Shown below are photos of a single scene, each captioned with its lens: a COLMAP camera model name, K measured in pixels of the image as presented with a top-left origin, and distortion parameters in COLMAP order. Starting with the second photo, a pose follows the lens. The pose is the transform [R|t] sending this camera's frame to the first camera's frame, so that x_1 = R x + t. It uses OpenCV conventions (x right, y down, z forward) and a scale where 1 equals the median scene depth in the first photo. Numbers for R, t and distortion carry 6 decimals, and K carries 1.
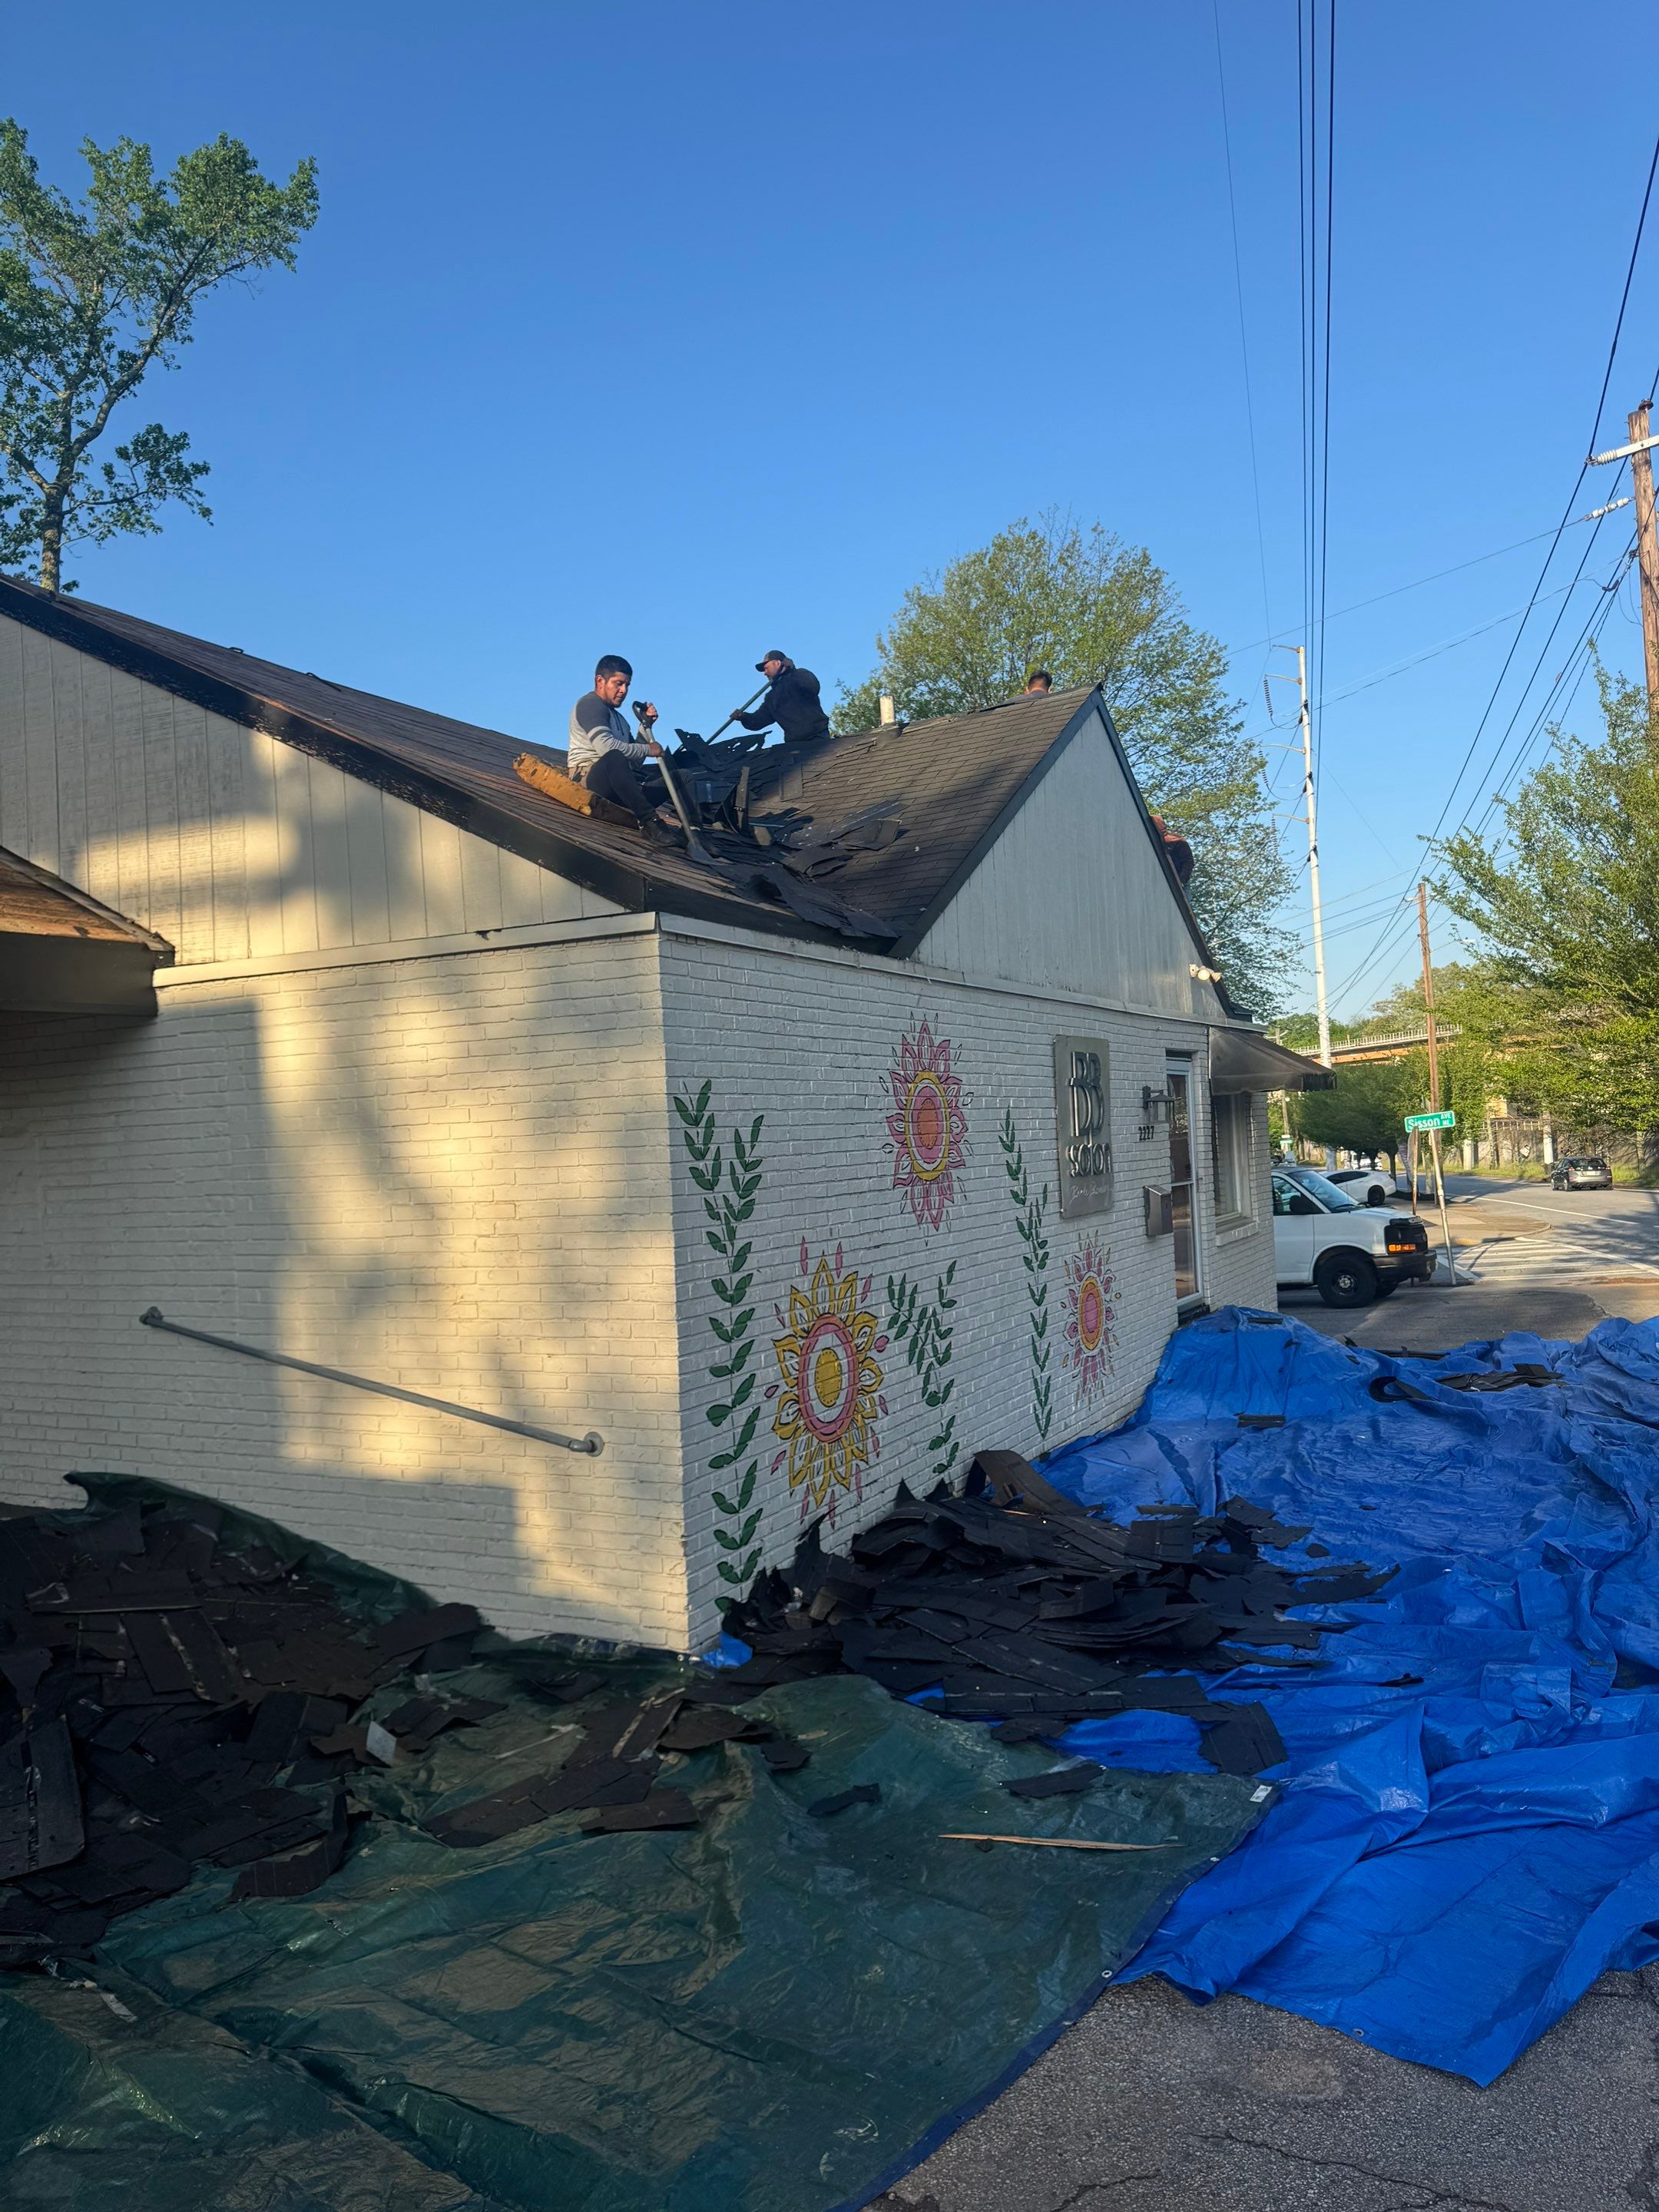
lens RADIAL K [[1811.1, 0, 829.5], [0, 1811.1, 1106.0], [0, 0, 1]] dist [0.010589, 0.007670]
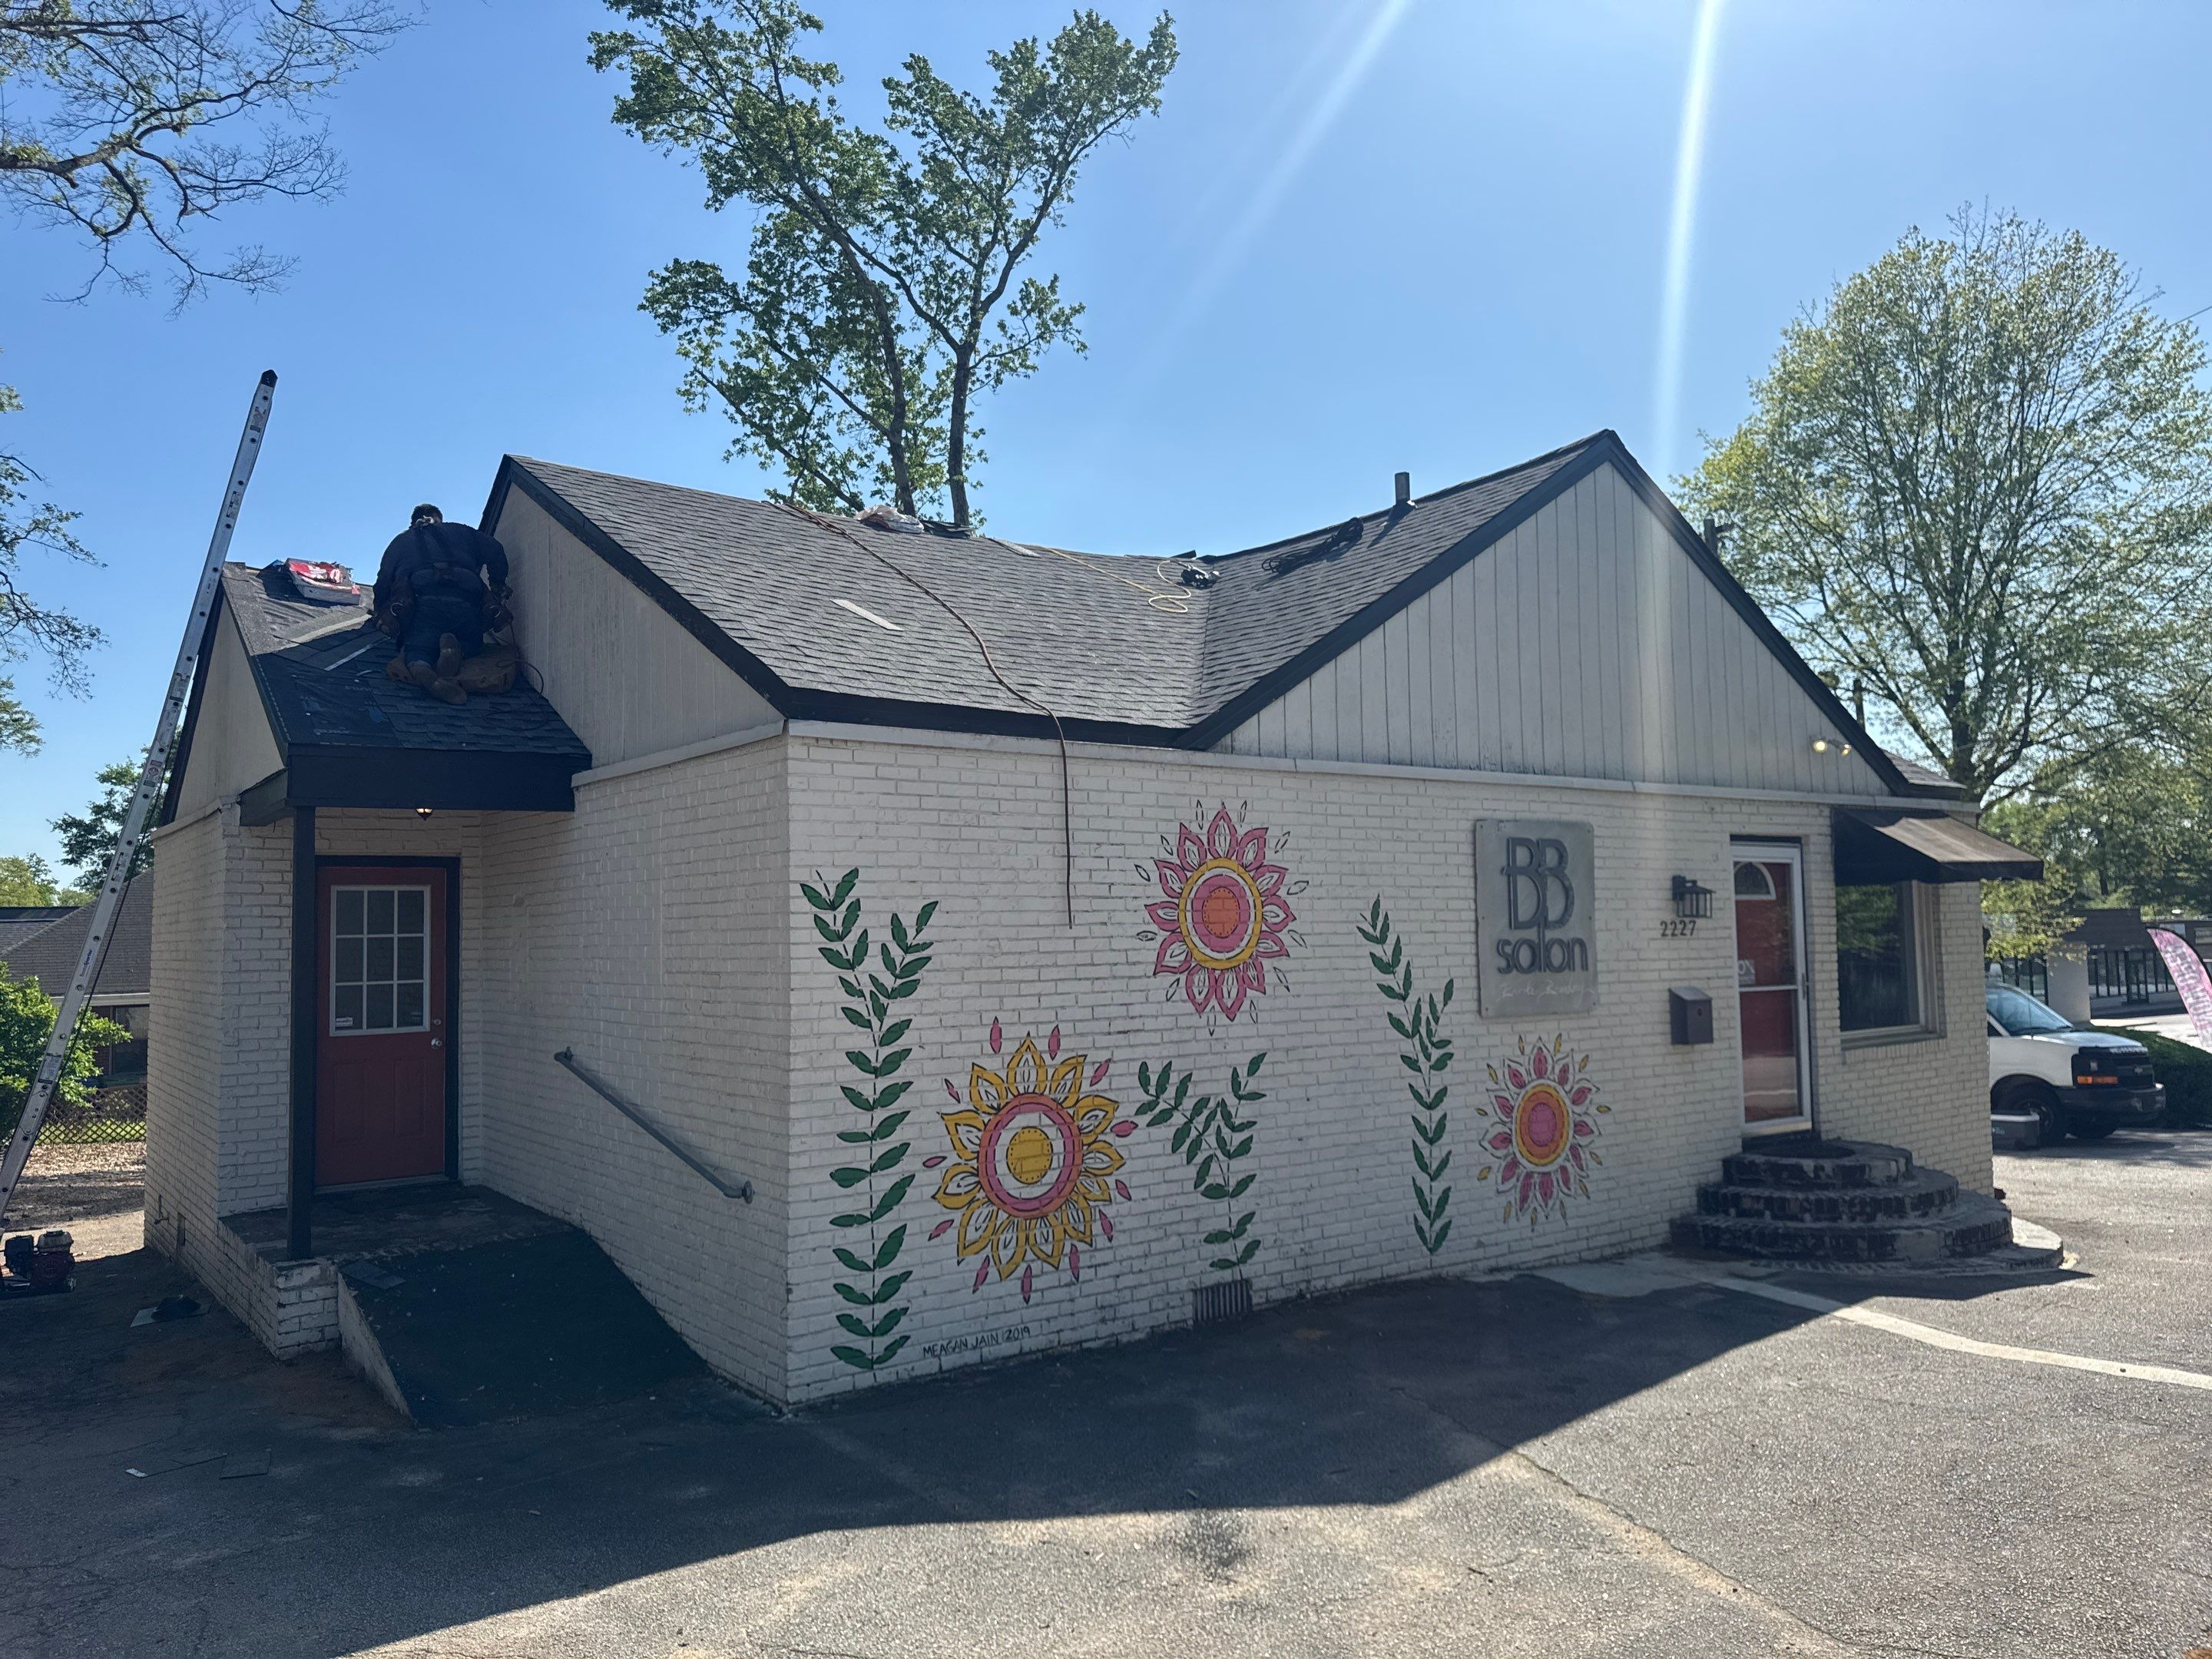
lens RADIAL K [[1819.6, 0, 1106.0], [0, 1819.6, 829.5], [0, 0, 1]] dist [0.075802, -0.178592]
pose [[0.853999, -0.001257, -0.520273, 0.555078], [-0.012657, 0.999651, -0.023191, -0.012366], [0.520121, 0.026391, 0.853685, 0.121927]]
